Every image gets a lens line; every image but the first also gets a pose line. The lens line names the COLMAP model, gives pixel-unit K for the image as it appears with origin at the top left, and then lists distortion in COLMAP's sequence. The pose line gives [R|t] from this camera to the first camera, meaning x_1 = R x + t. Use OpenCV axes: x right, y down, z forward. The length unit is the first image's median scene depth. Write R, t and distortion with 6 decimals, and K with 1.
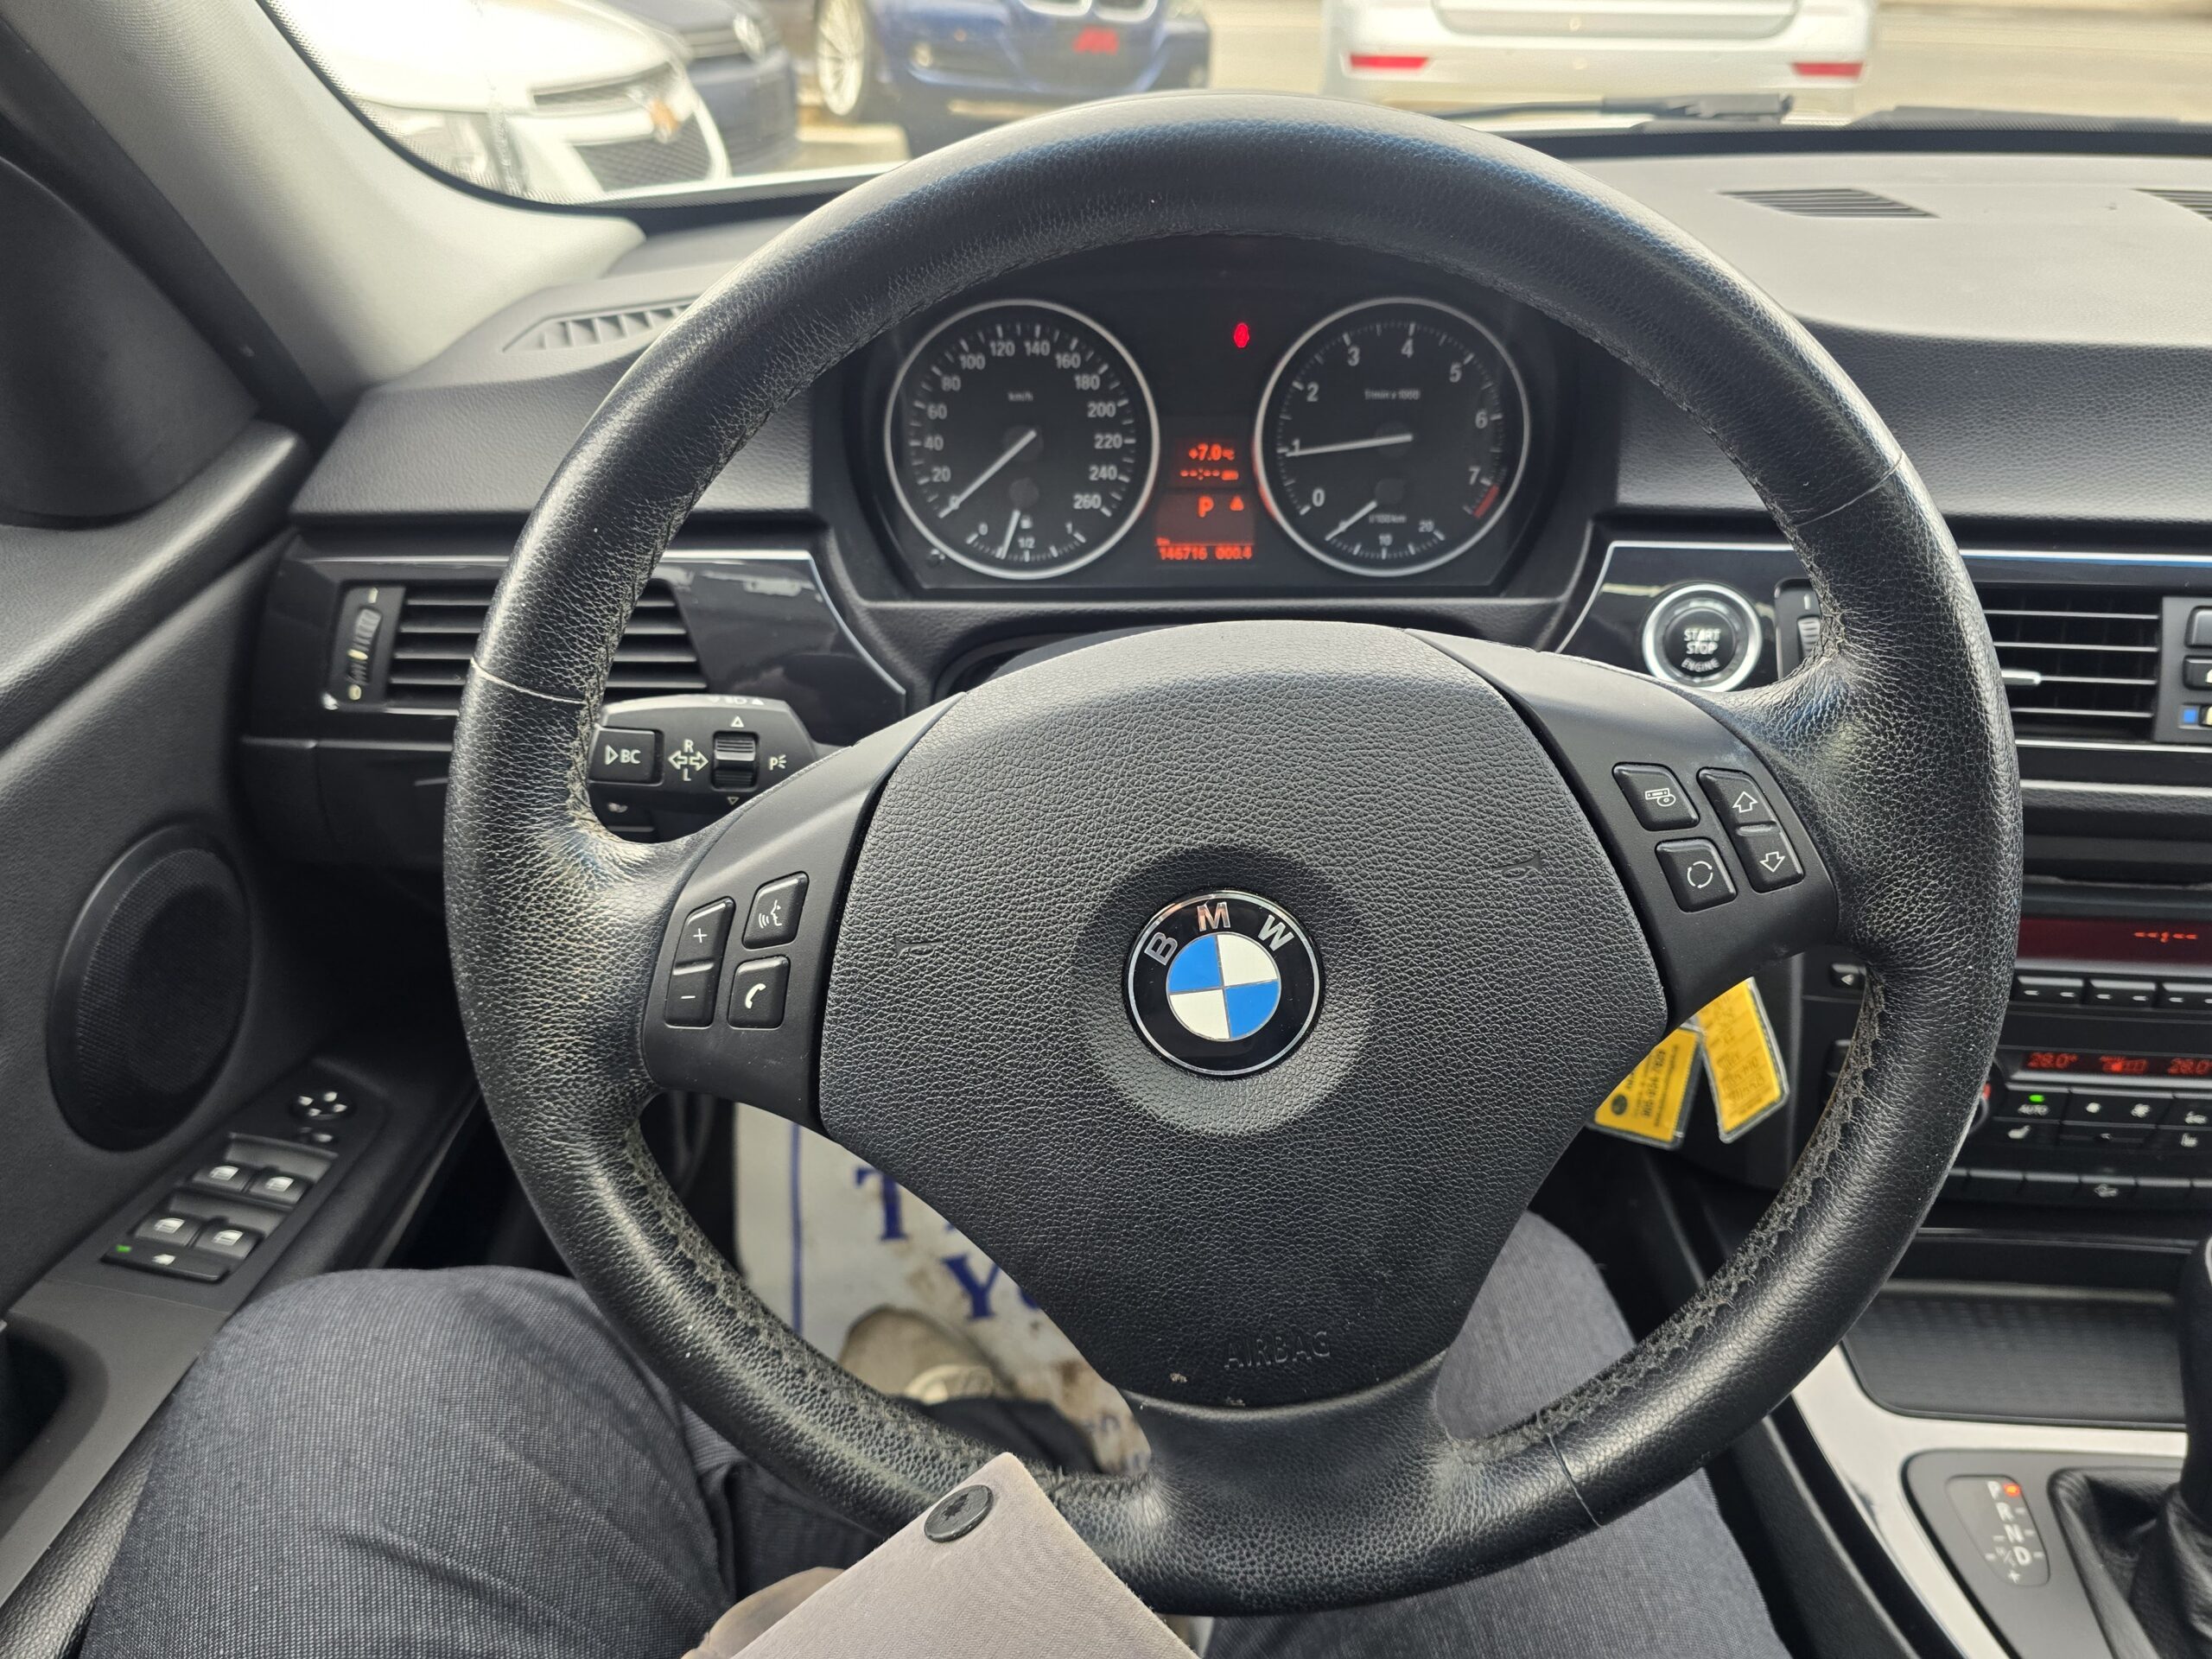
lens RADIAL K [[1641.6, 0, 1150.6], [0, 1641.6, 875.7], [0, 0, 1]] dist [0.047779, 0.000322]
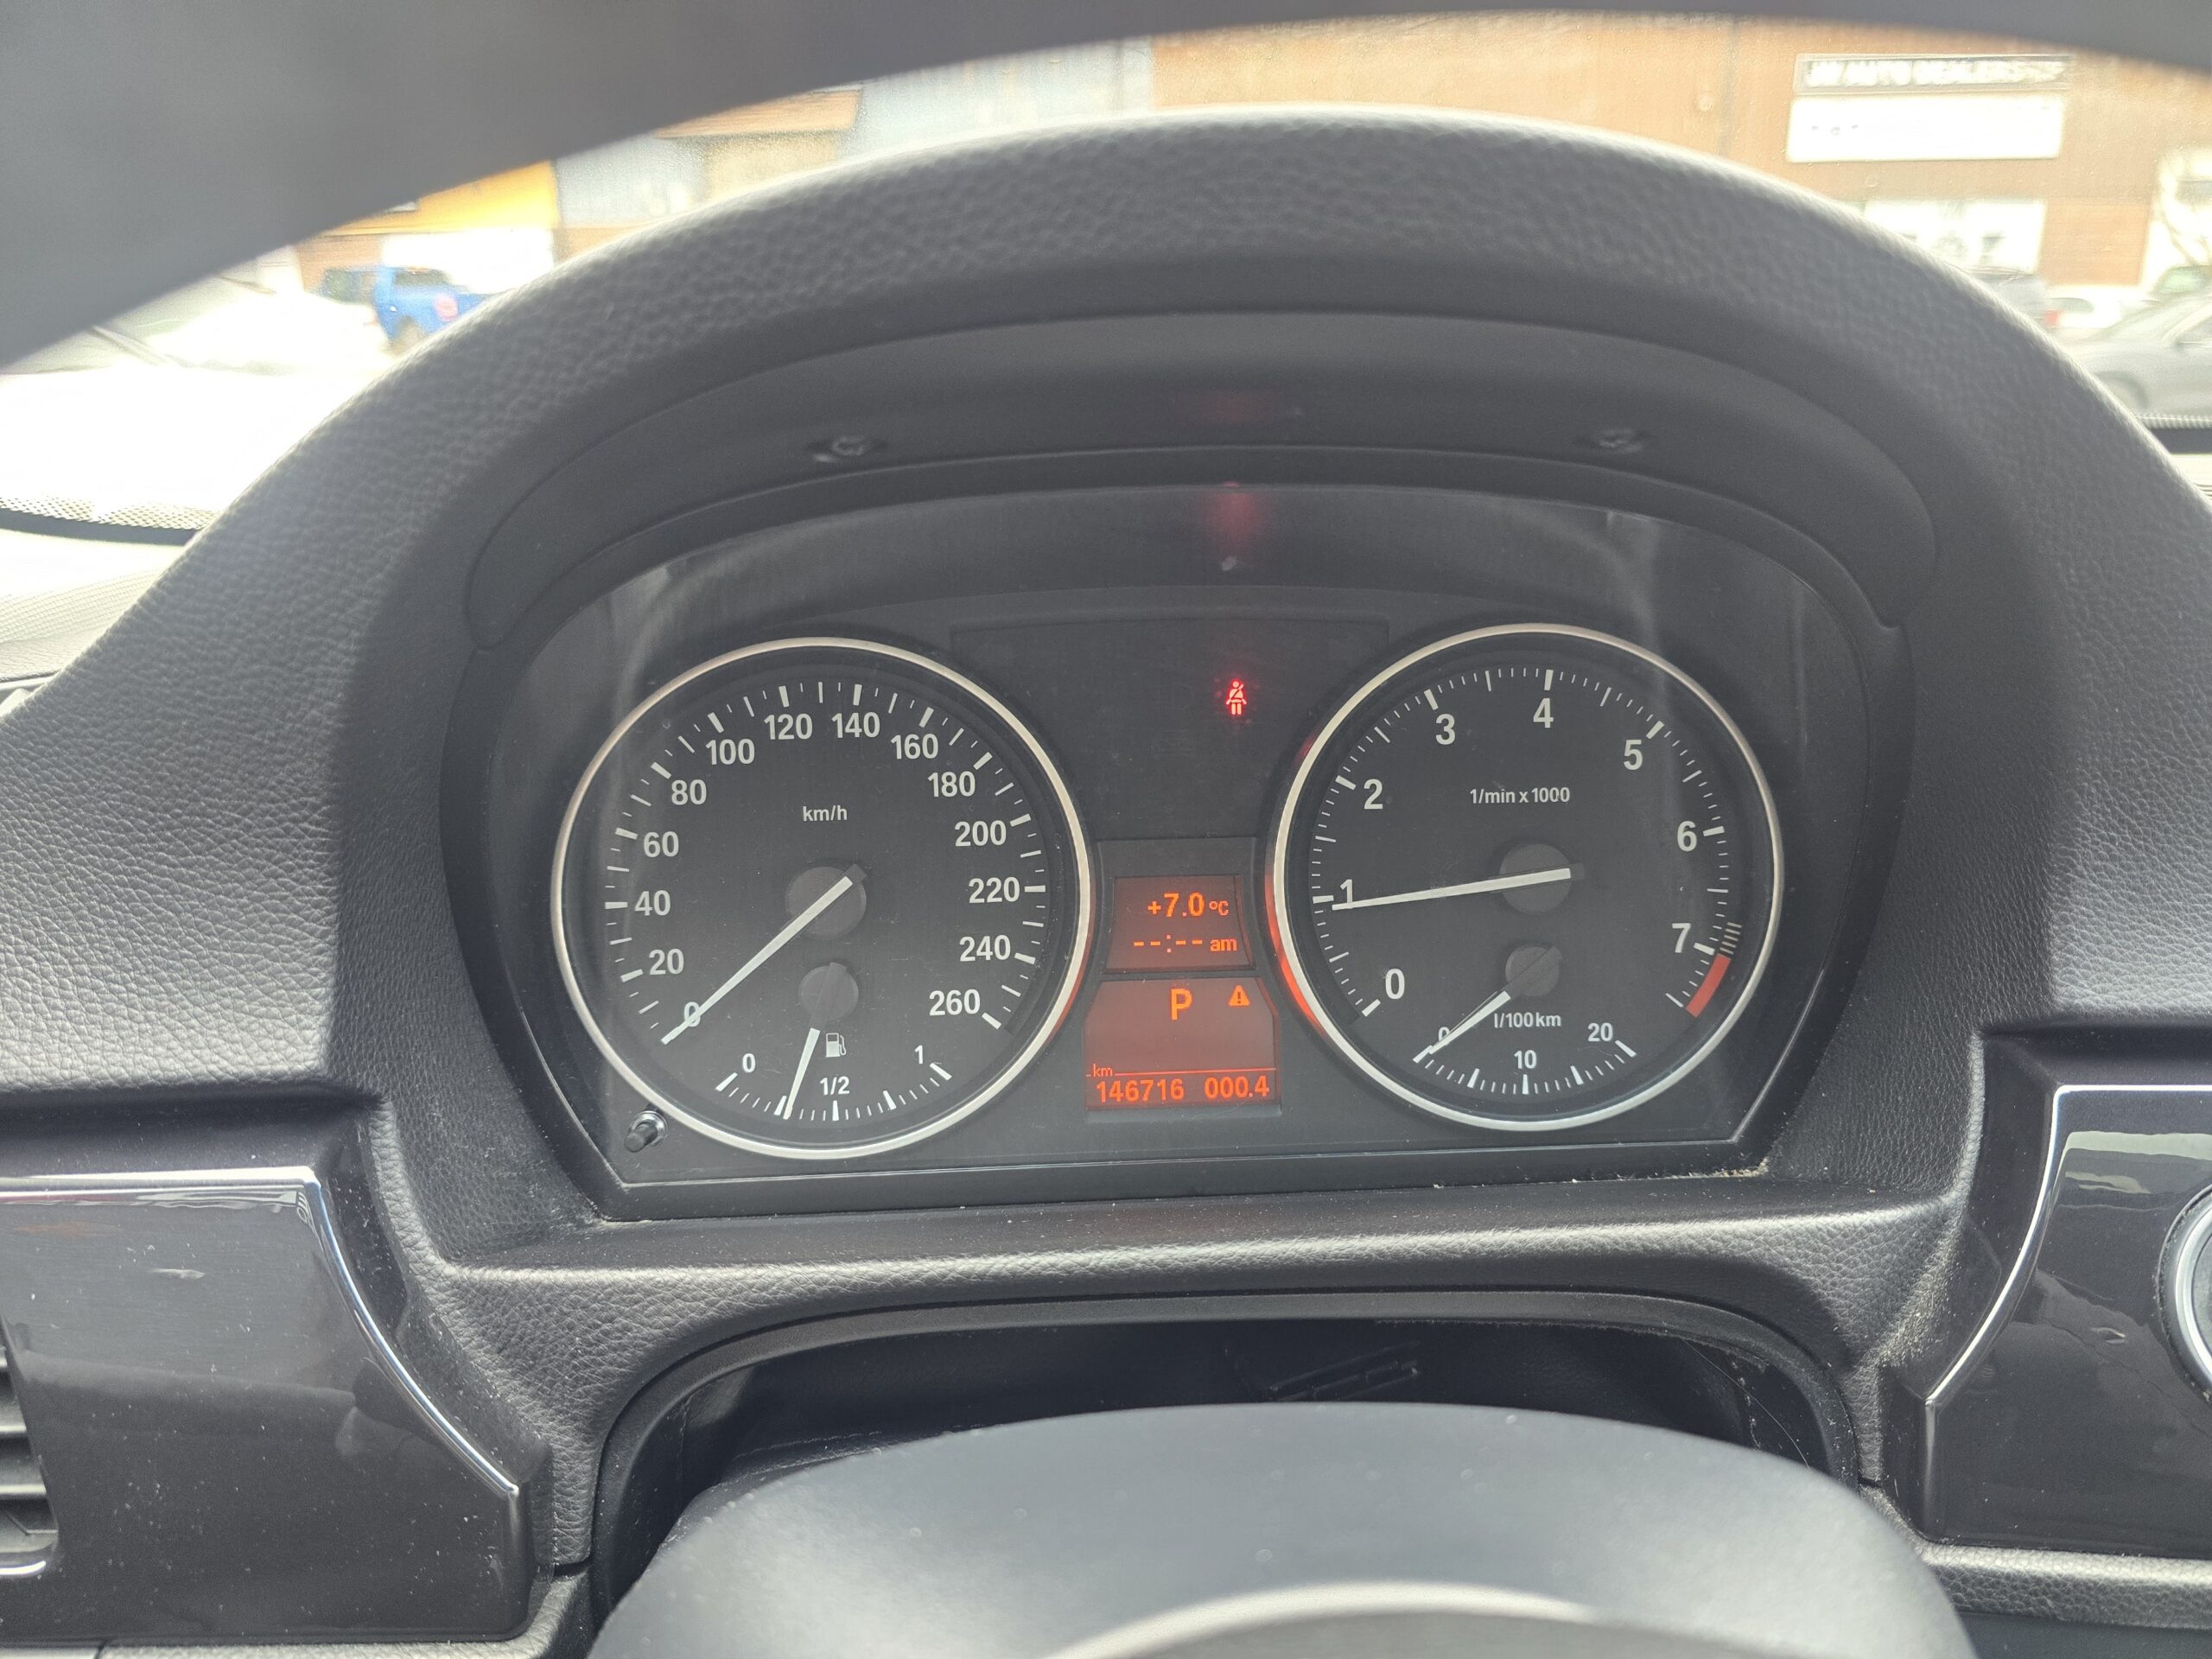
lens RADIAL K [[1509.5, 0, 1107.2], [0, 1509.5, 829.5], [0, 0, 1]] dist [0.045681, -0.036922]
pose [[0.998686, -0.021993, 0.046292, -0.011662], [0.033053, 0.966688, -0.253813, -0.161116], [-0.039168, 0.255009, 0.966145, 0.534478]]
